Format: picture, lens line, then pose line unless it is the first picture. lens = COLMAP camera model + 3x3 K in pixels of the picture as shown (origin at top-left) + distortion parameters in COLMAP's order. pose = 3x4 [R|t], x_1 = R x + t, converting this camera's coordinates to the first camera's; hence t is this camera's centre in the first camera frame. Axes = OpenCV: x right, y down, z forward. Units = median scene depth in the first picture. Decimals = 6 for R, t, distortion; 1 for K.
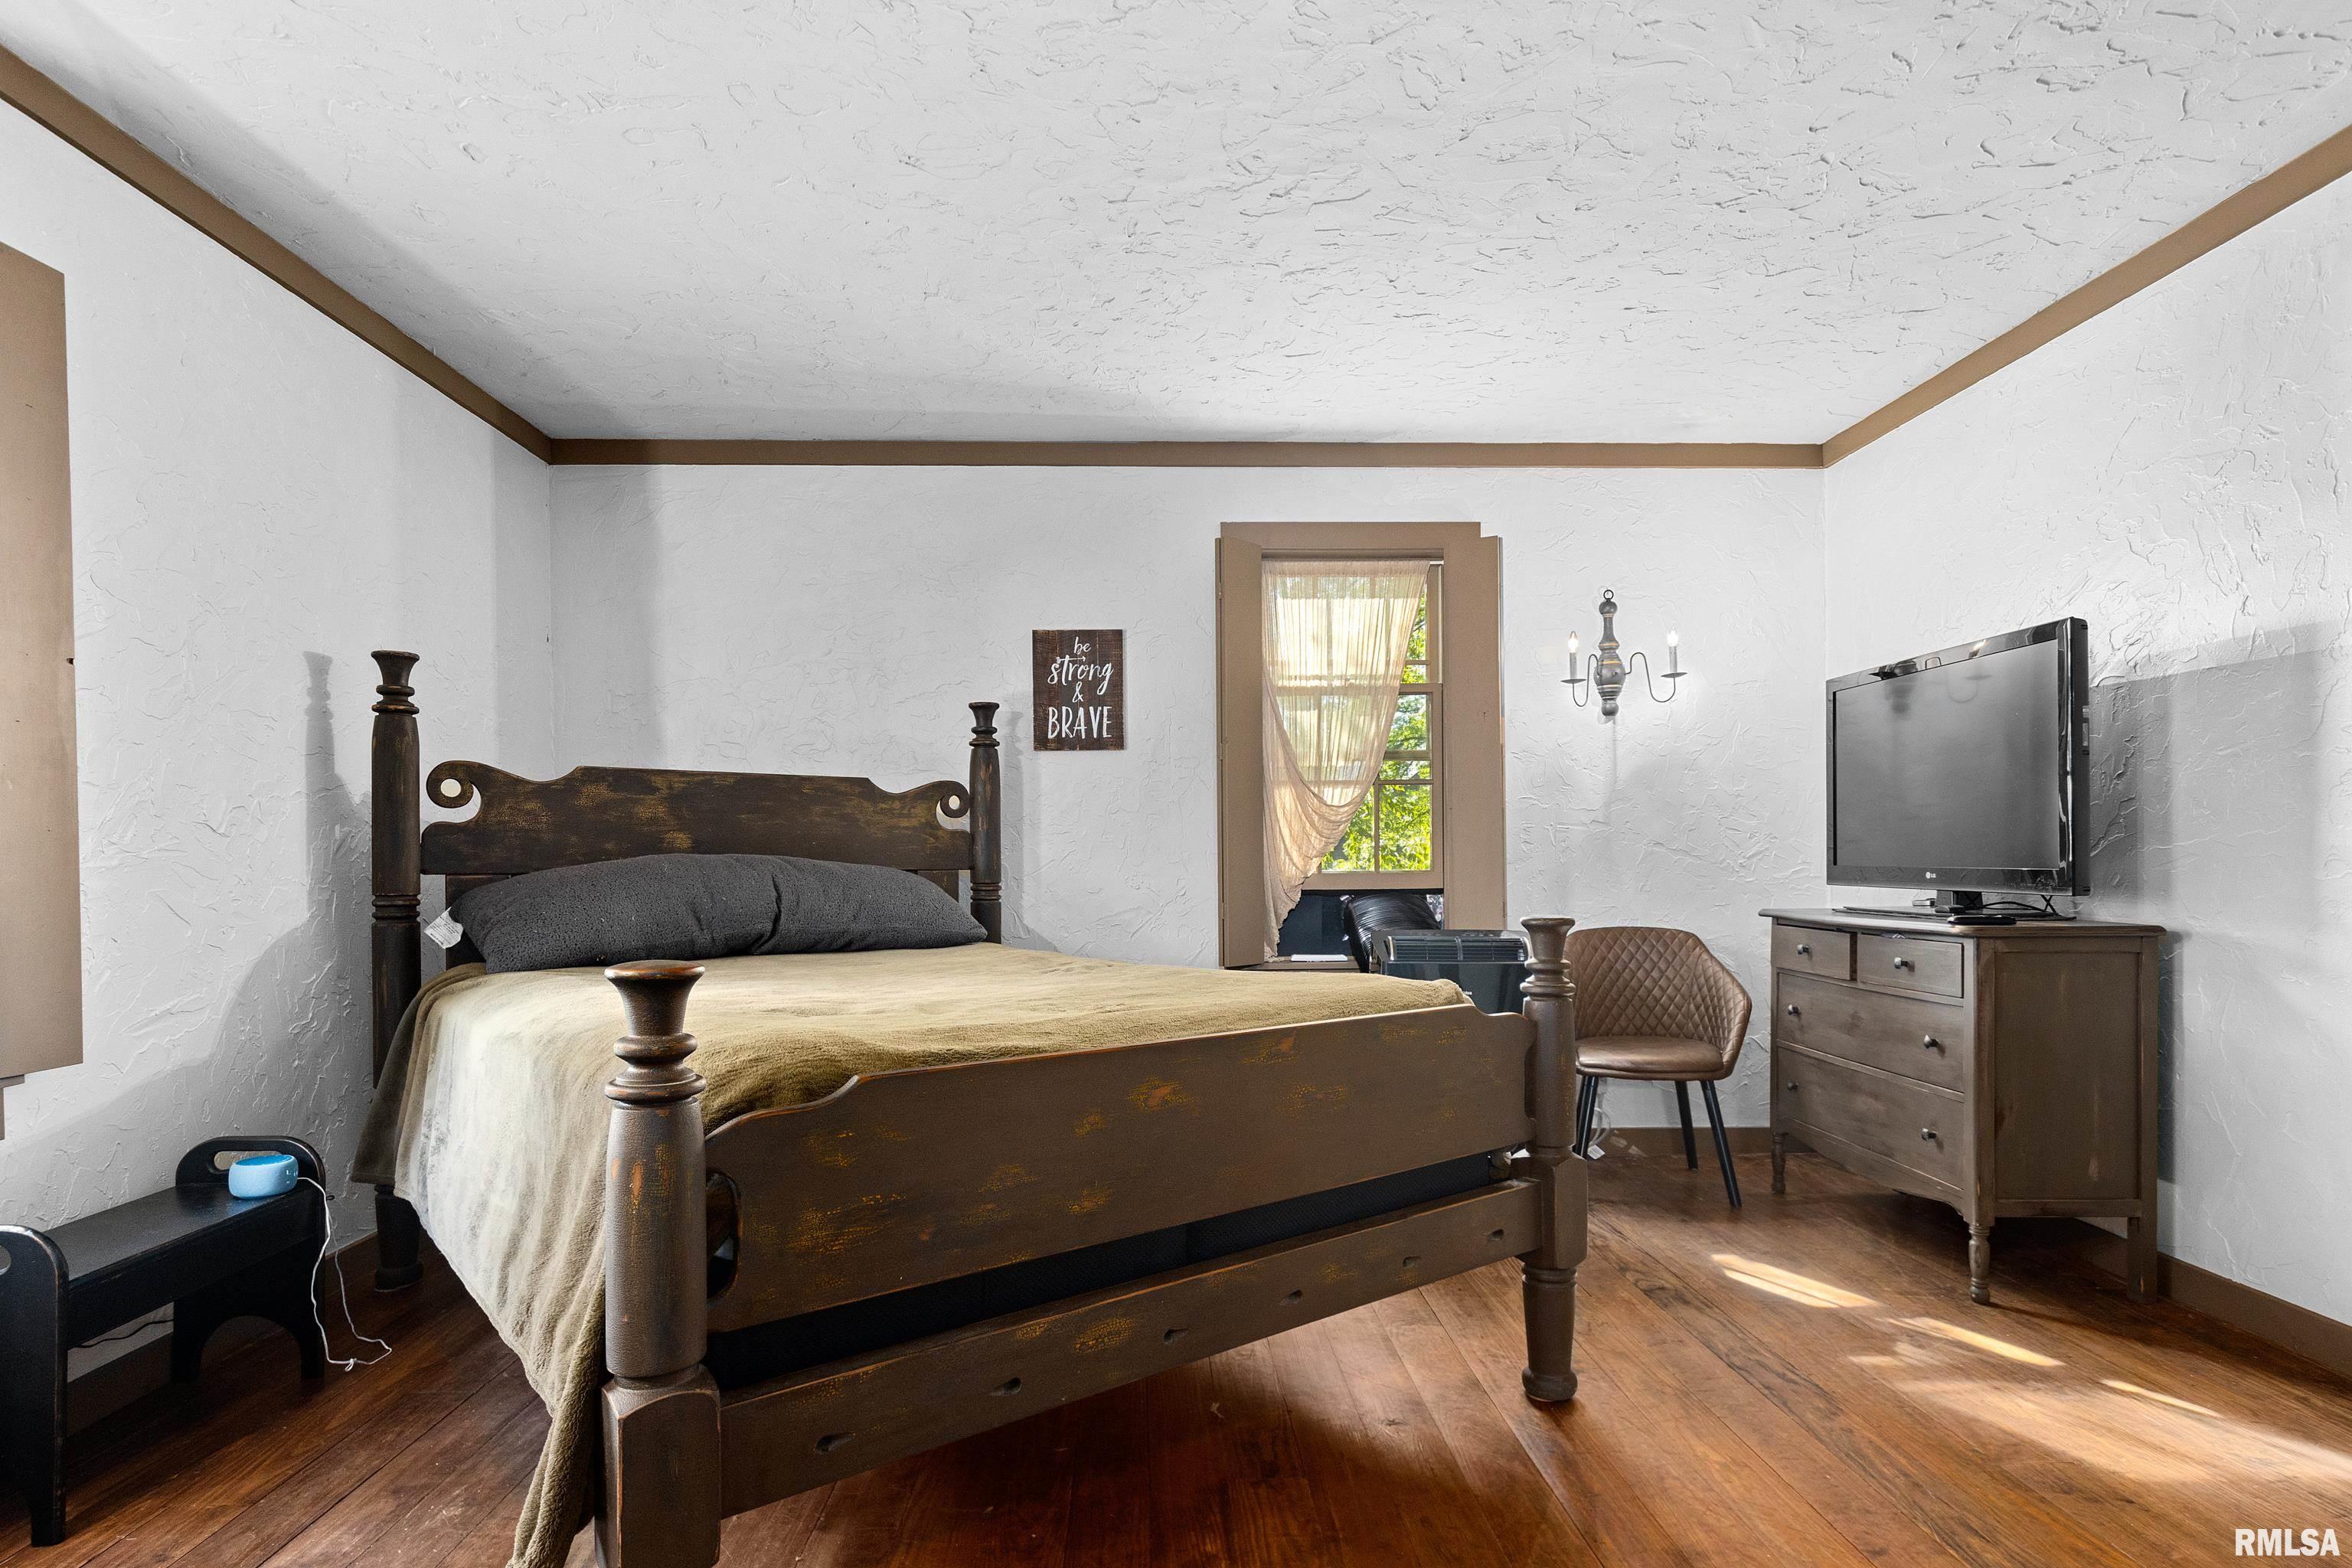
lens RADIAL K [[1201.0, 0, 1180.6], [0, 1201.0, 858.1], [0, 0, 1]] dist [0.003161, 0.001175]
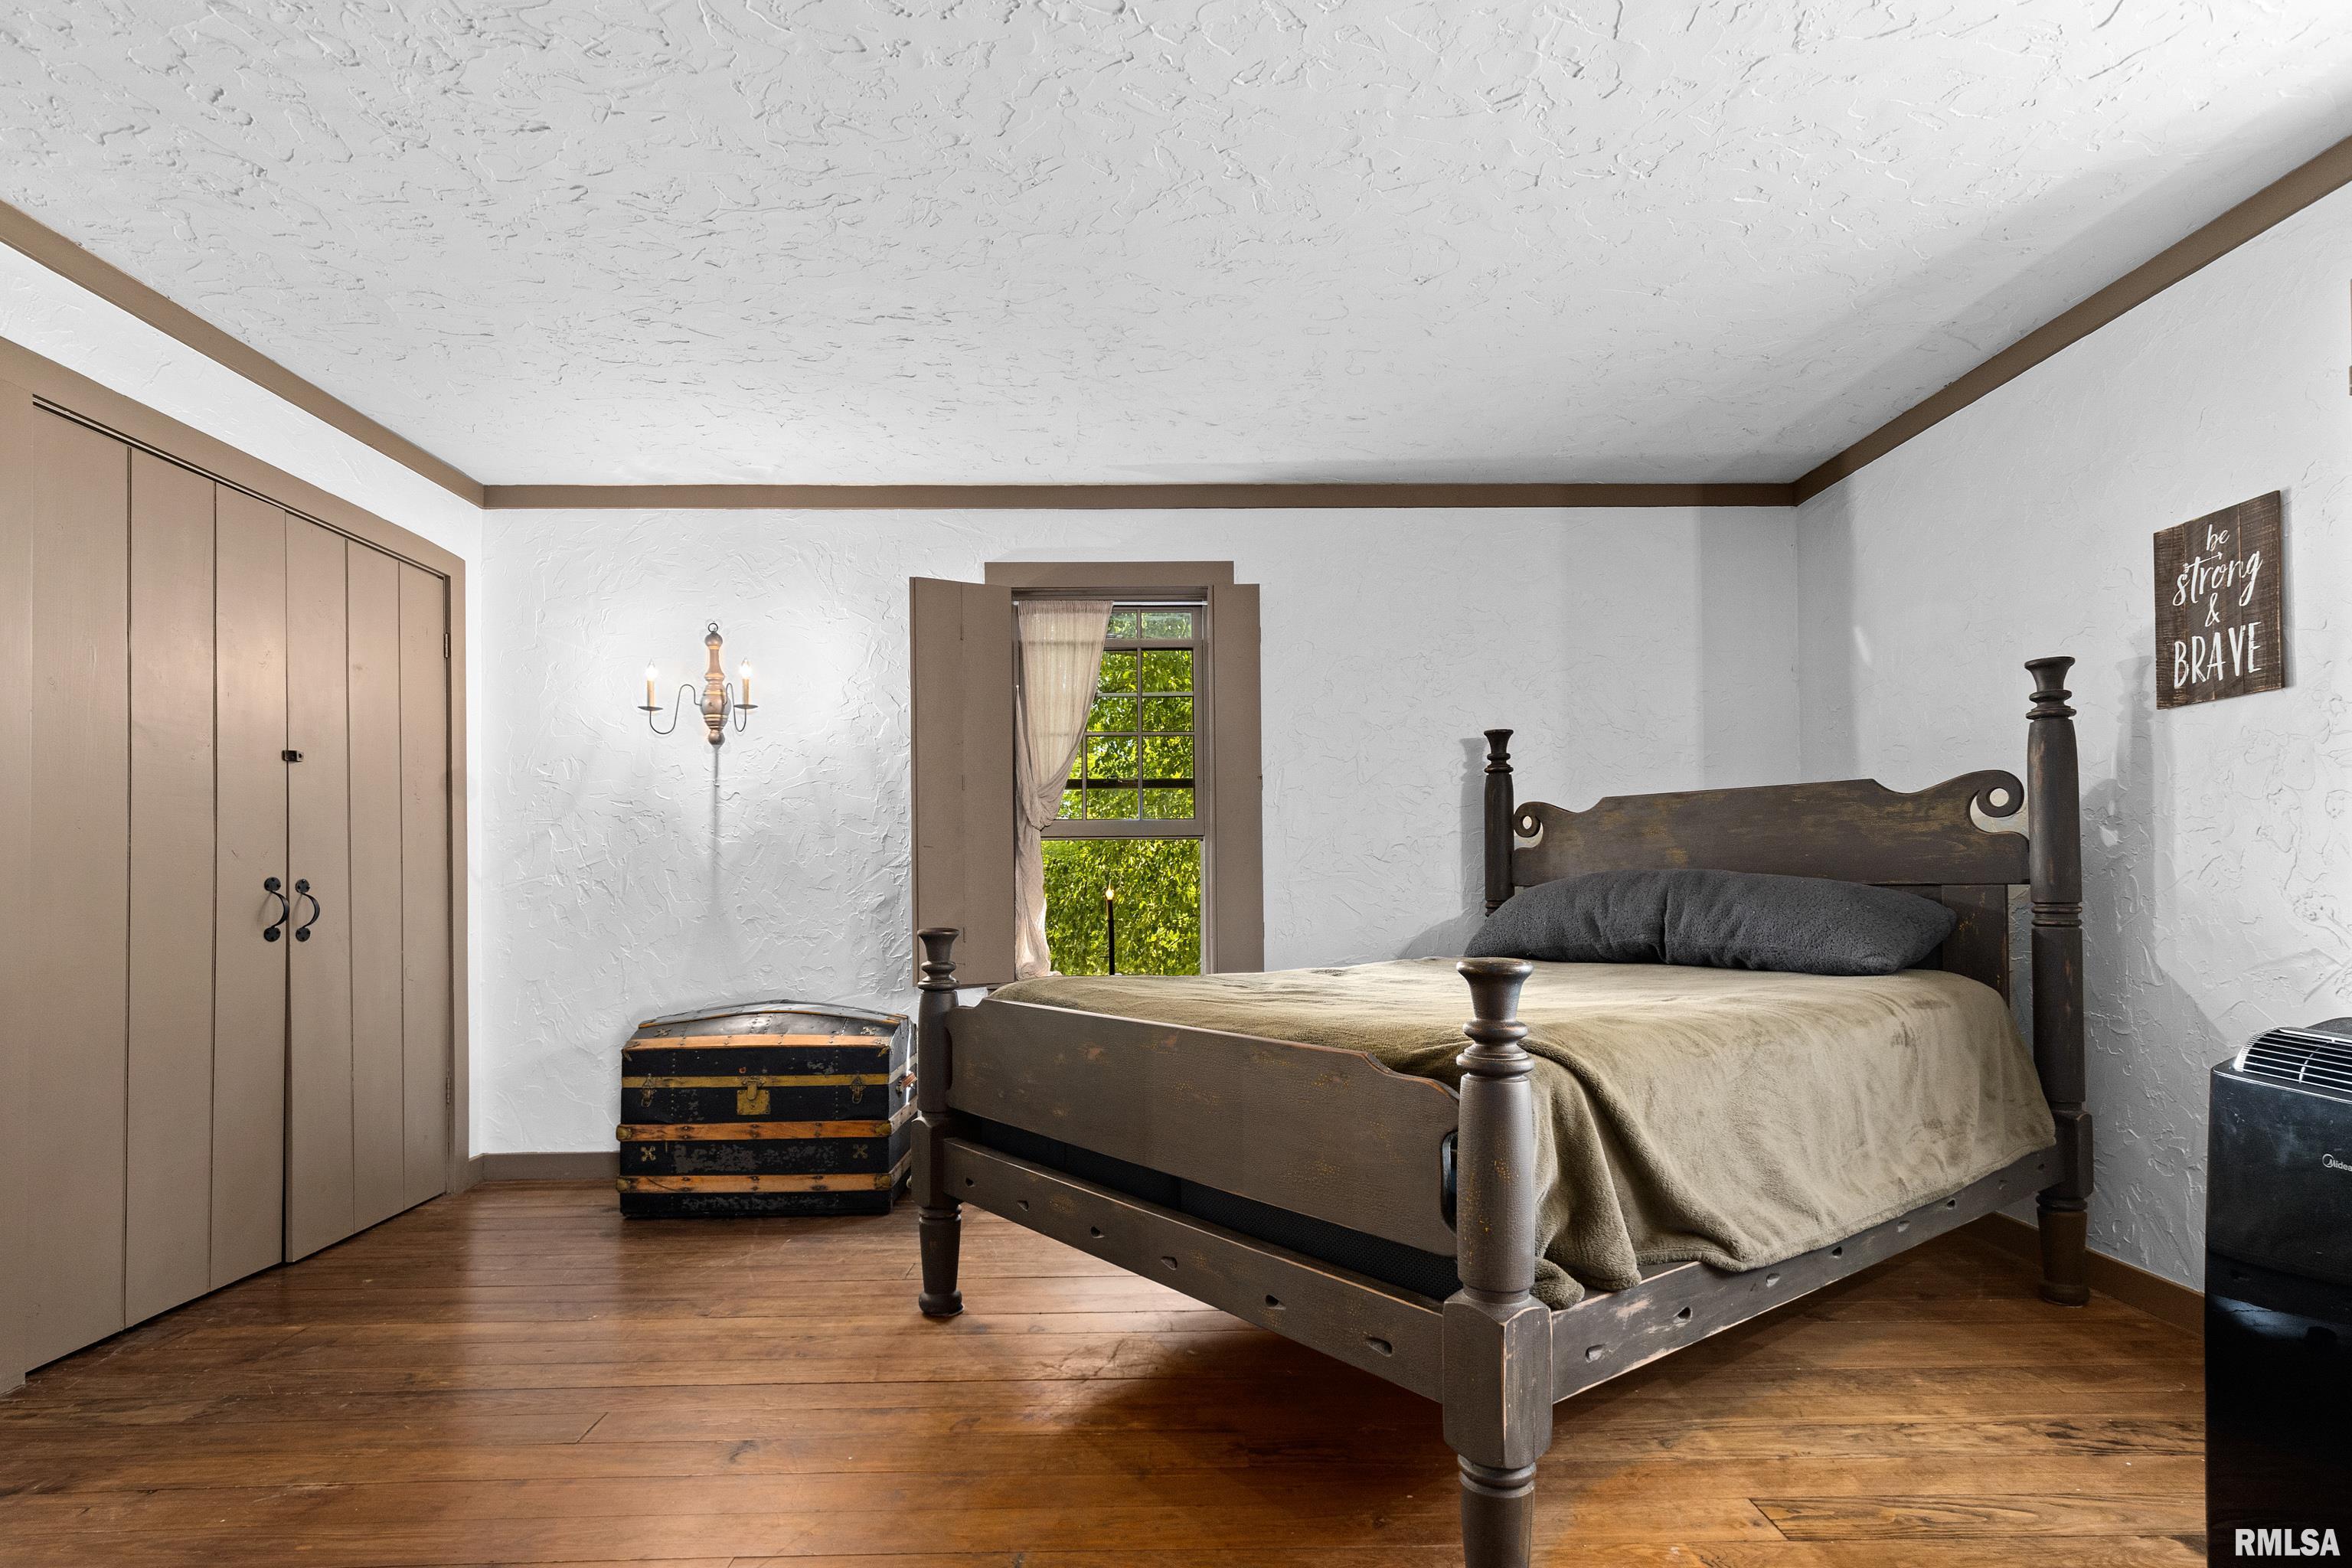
lens RADIAL K [[1201.0, 0, 1180.6], [0, 1201.0, 858.1], [0, 0, 1]] dist [0.003161, 0.001175]
pose [[-0.001528, -0.011727, -0.999930, 0.561303], [0.015207, 0.999815, -0.011749, -0.005564], [0.999883, -0.015224, -0.001350, 0.444755]]
